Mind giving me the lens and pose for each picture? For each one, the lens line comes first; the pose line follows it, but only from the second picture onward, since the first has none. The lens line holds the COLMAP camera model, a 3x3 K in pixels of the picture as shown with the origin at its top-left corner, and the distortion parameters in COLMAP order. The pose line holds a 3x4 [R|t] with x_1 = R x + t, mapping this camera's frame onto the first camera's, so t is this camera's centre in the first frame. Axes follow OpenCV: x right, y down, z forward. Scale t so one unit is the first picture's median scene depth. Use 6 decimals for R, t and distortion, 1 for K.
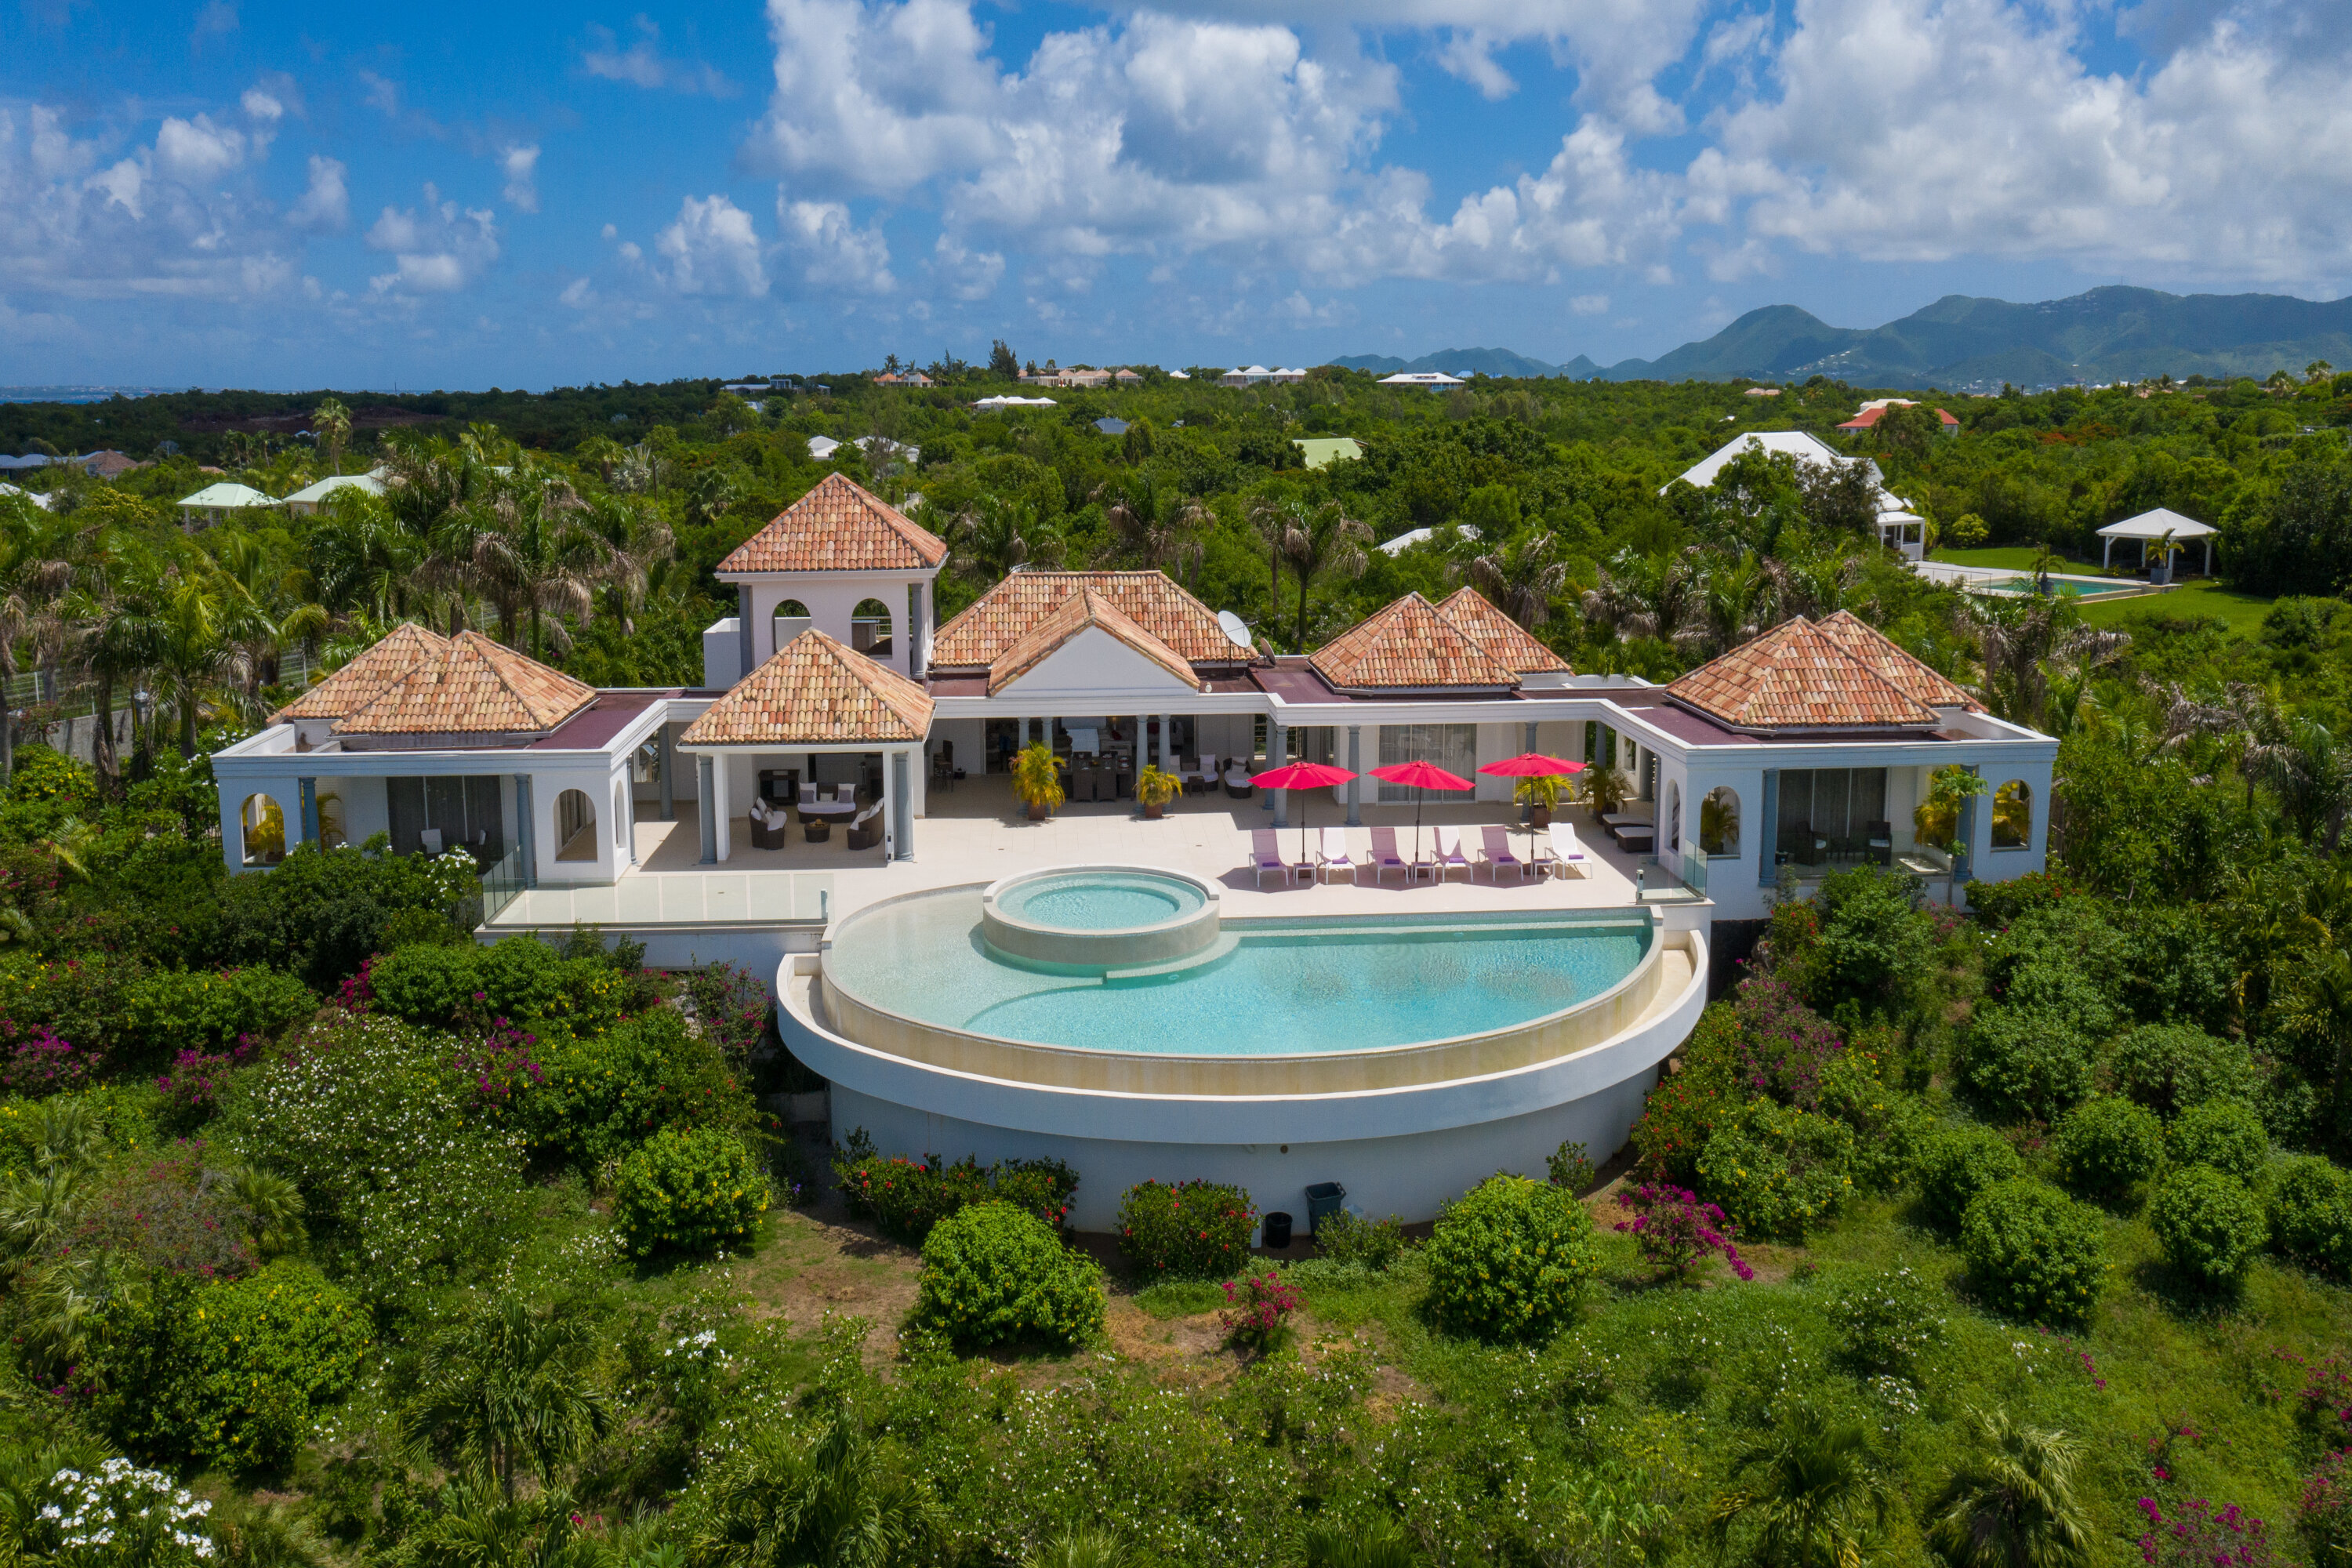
lens RADIAL K [[2153.6, 0, 1275.6], [0, 2153.6, 772.1], [0, 0, 1]] dist [-0.019027, 0.005350]
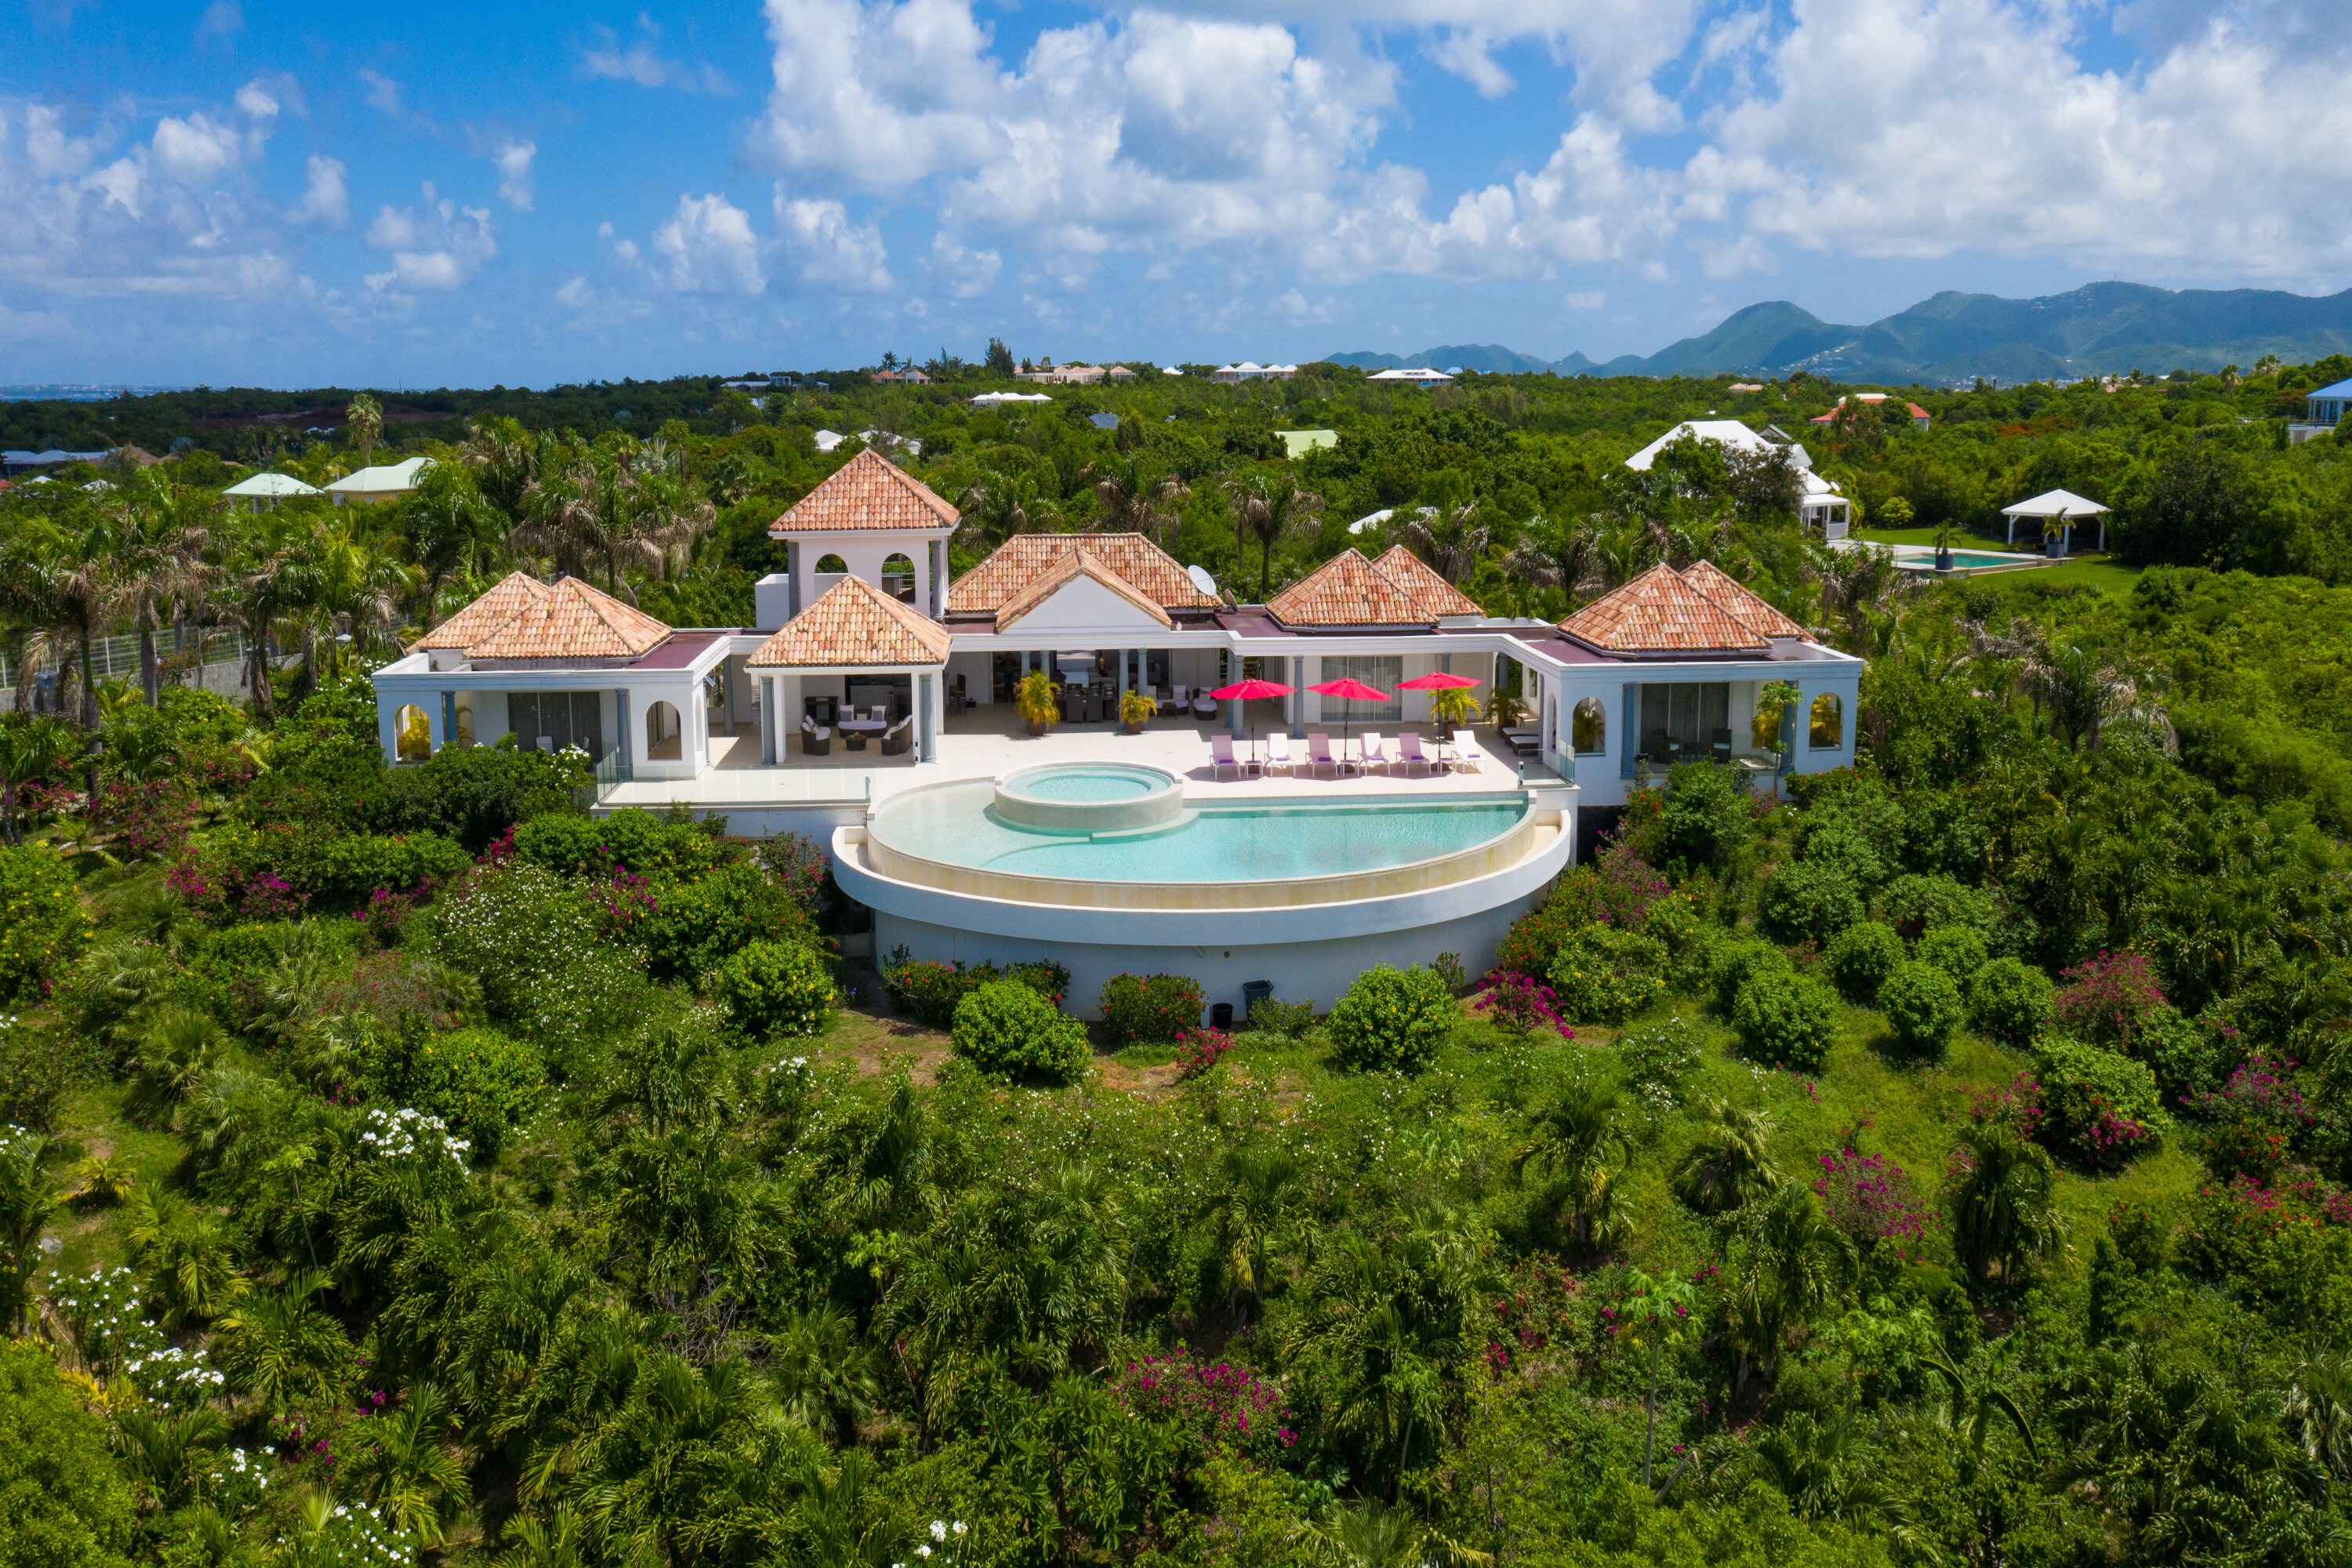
lens RADIAL K [[2142.1, 0, 1277.7], [0, 2142.1, 786.3], [0, 0, 1]] dist [-0.014889, -0.003968]
pose [[0.999993, -0.002091, 0.003174, 0.023231], [0.002063, 0.999959, 0.008780, 0.045887], [-0.003192, -0.008773, 0.999956, -0.228580]]
